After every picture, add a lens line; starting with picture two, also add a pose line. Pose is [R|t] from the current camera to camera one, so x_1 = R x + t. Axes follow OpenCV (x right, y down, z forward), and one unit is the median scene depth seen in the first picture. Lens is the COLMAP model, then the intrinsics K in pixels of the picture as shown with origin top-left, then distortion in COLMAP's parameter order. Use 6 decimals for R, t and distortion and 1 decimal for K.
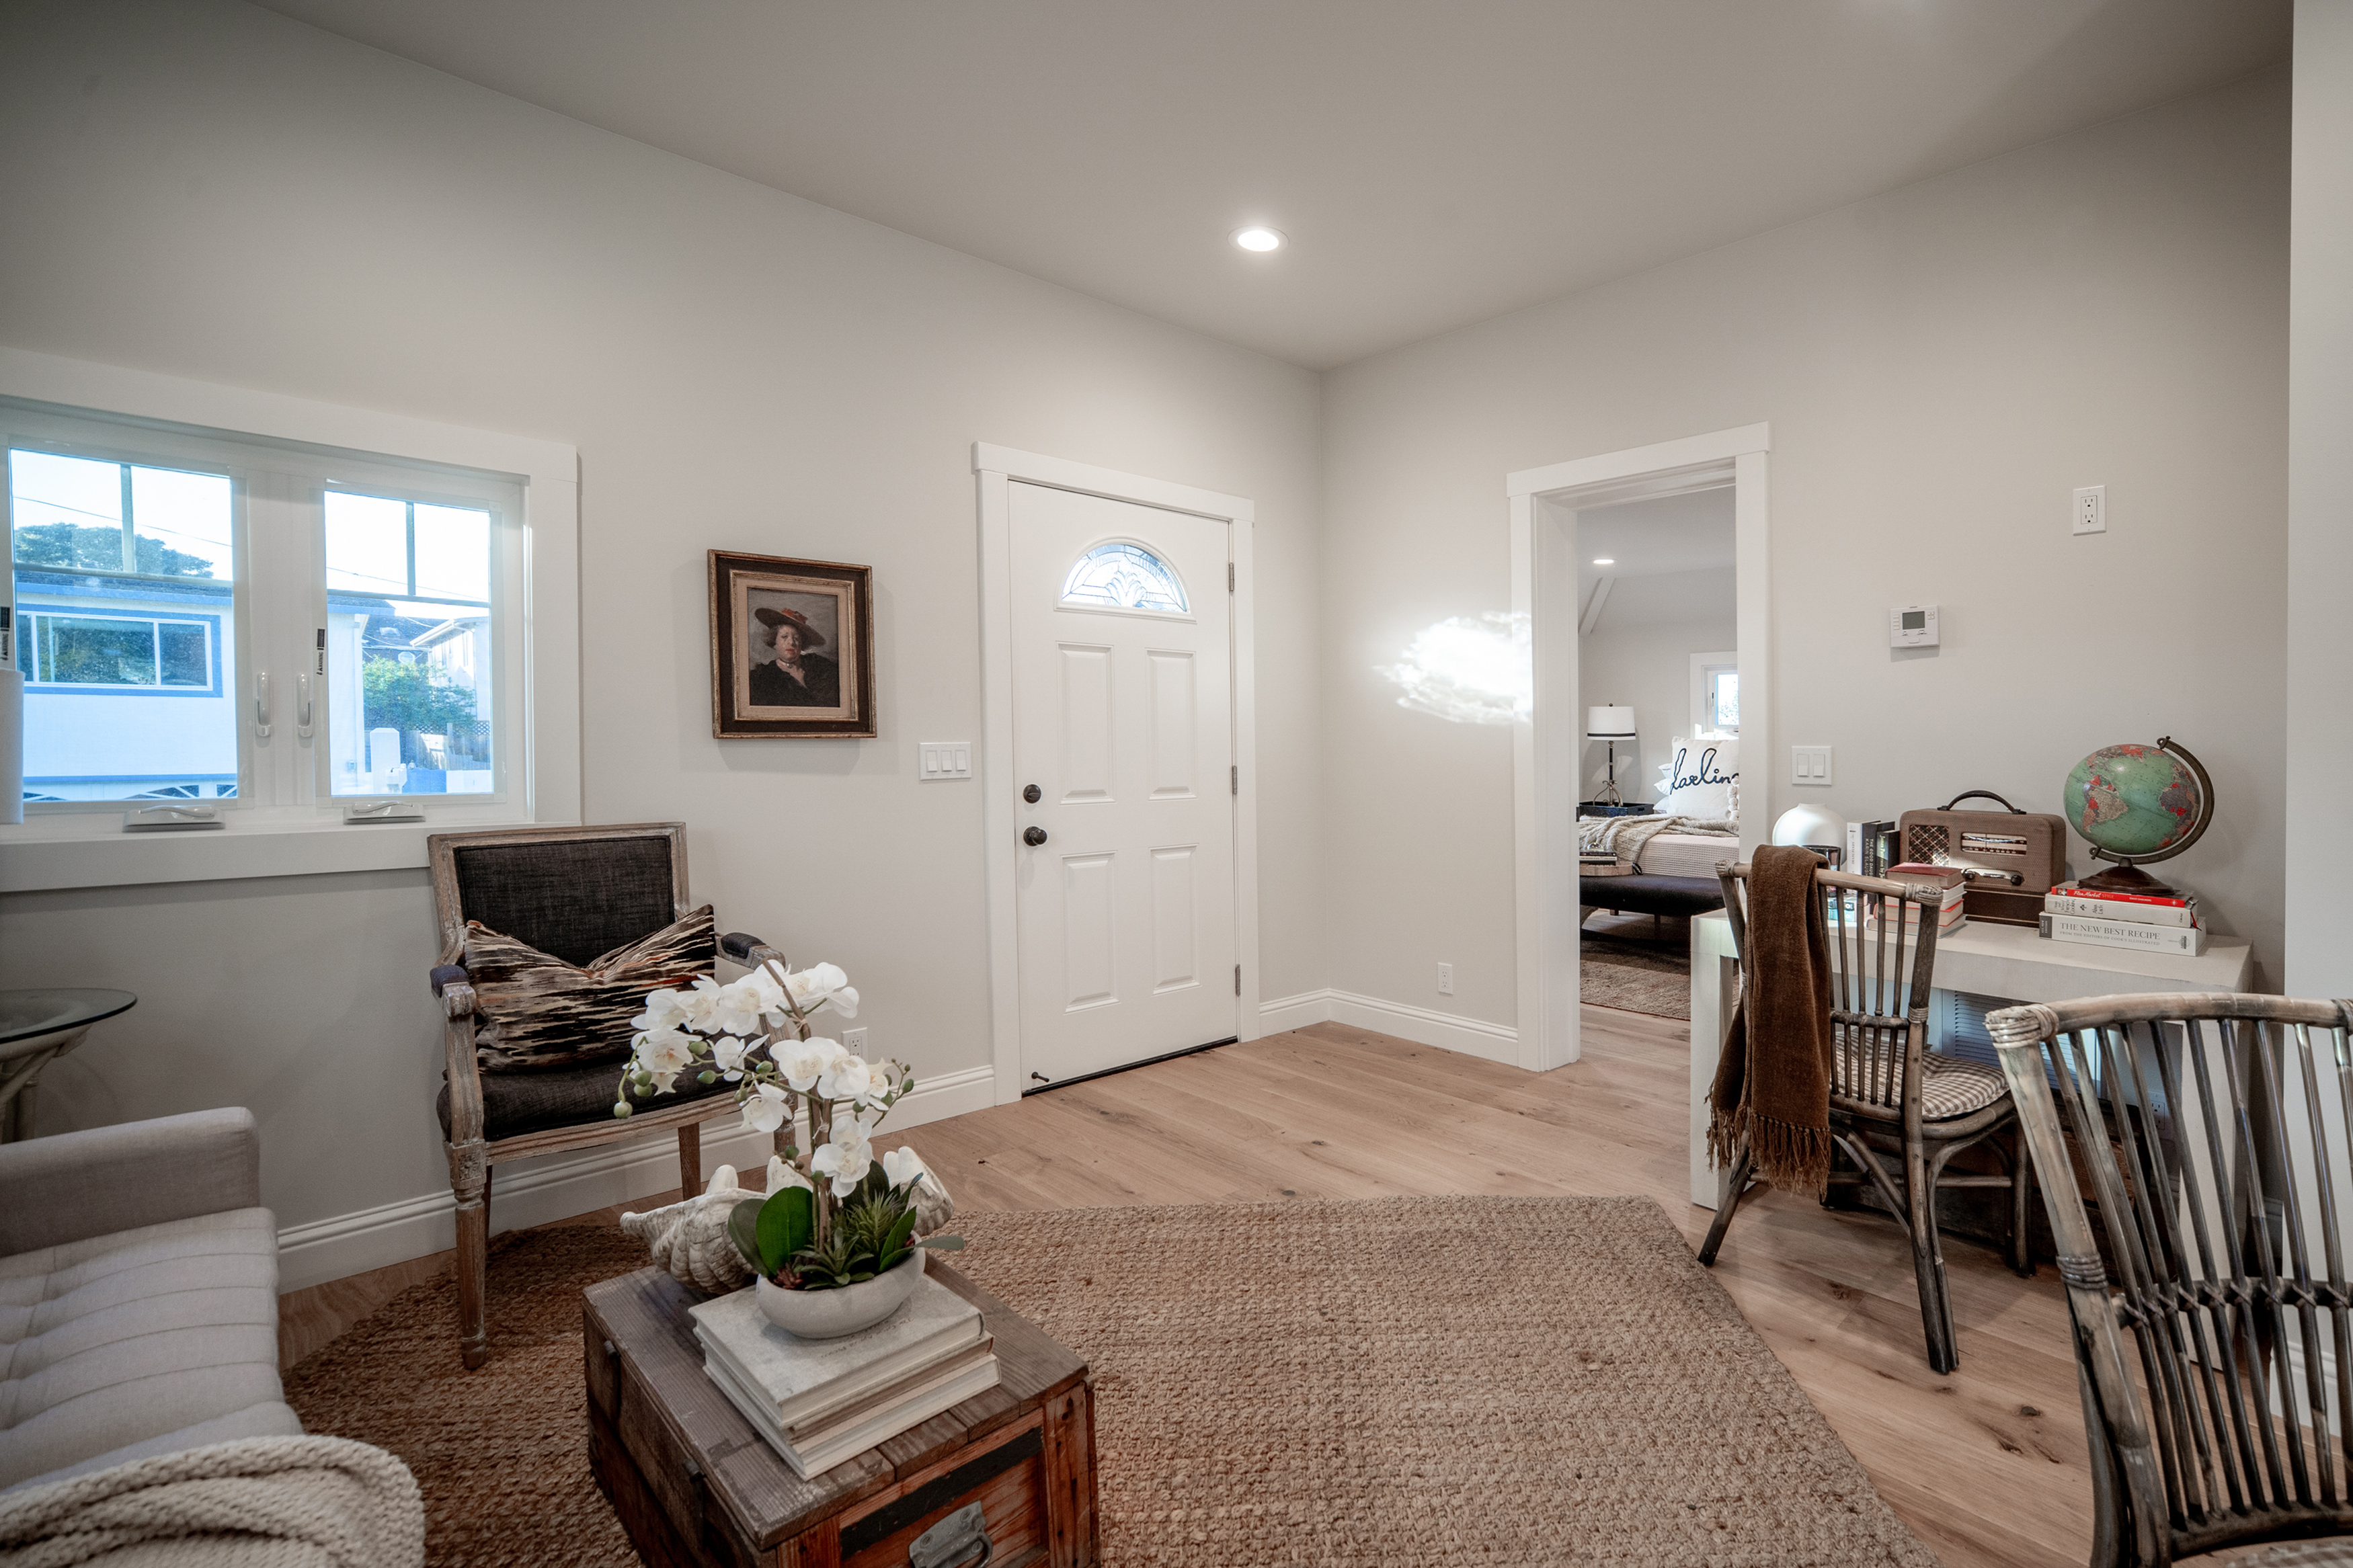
lens RADIAL K [[1126.2, 0, 1190.9], [0, 1126.2, 768.5], [0, 0, 1]] dist [-0.005660, 0.006268]
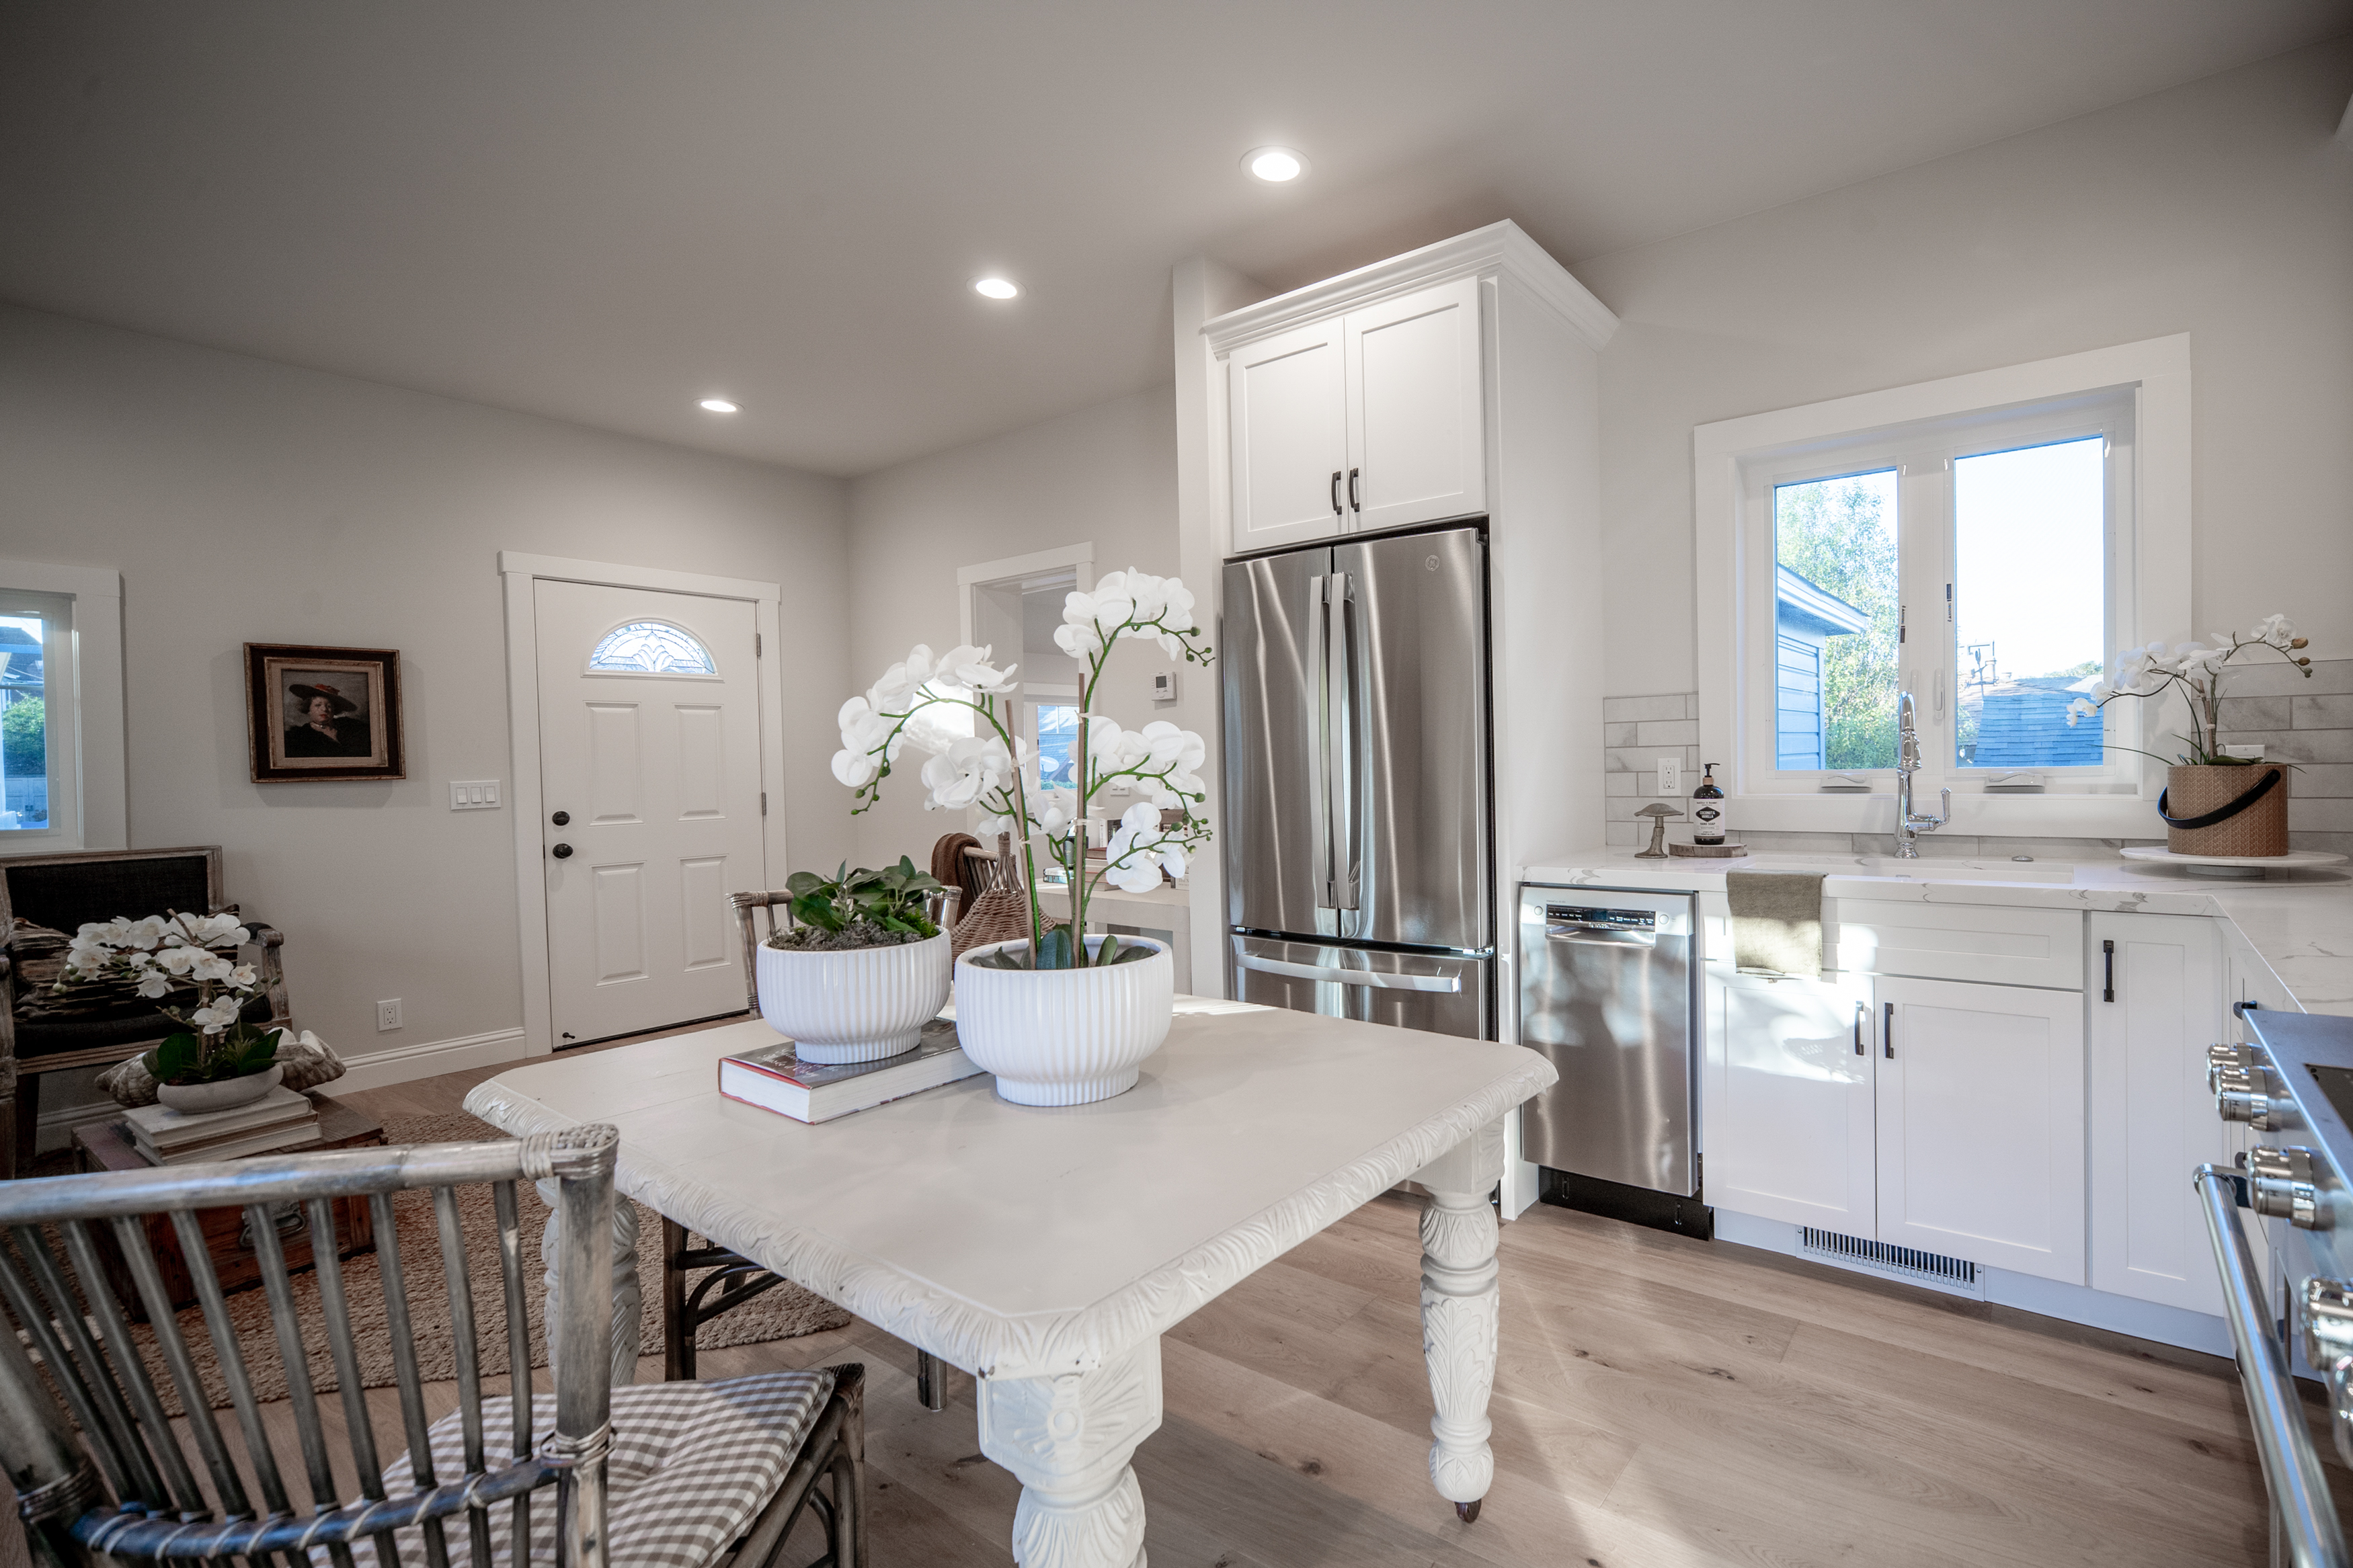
lens RADIAL K [[1126.2, 0, 1197.2], [0, 1126.2, 773.1], [0, 0, 1]] dist [-0.005660, 0.006268]
pose [[0.985215, -0.026505, 0.169260, 0.433137], [0.029714, 0.999423, -0.016451, 0.015908], [-0.168727, 0.021237, 0.985434, -0.480622]]
